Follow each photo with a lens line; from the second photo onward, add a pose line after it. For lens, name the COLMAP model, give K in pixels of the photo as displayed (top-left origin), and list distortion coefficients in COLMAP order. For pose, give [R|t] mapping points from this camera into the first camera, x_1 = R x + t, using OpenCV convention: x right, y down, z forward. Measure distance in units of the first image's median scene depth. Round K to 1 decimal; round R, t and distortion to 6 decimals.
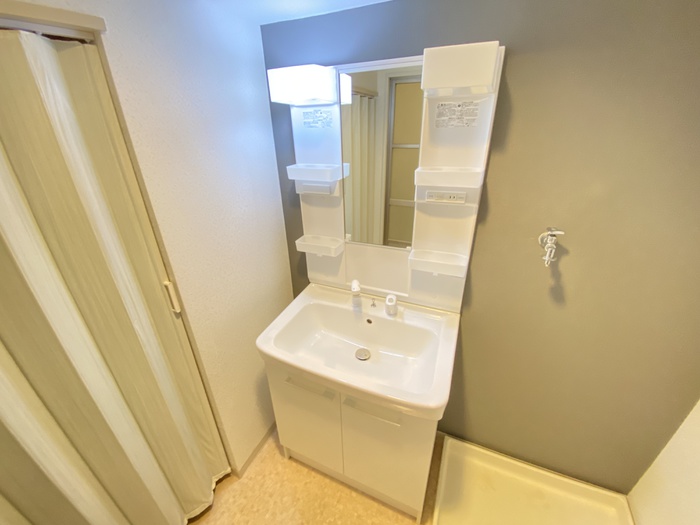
lens RADIAL K [[282.5, 0, 348.3], [0, 282.5, 260.4], [0, 0, 1]] dist [0.034304, -0.023582]
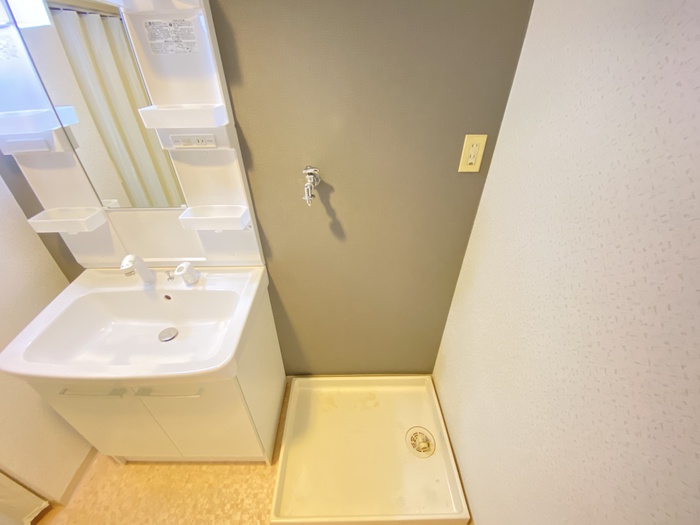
lens RADIAL K [[282.5, 0, 348.3], [0, 282.5, 260.4], [0, 0, 1]] dist [0.034304, -0.023582]
pose [[0.915512, -0.215200, 0.339893, 0.315177], [0.162543, 0.970733, 0.176796, 0.039999], [-0.367992, -0.106612, 0.923697, -0.010142]]
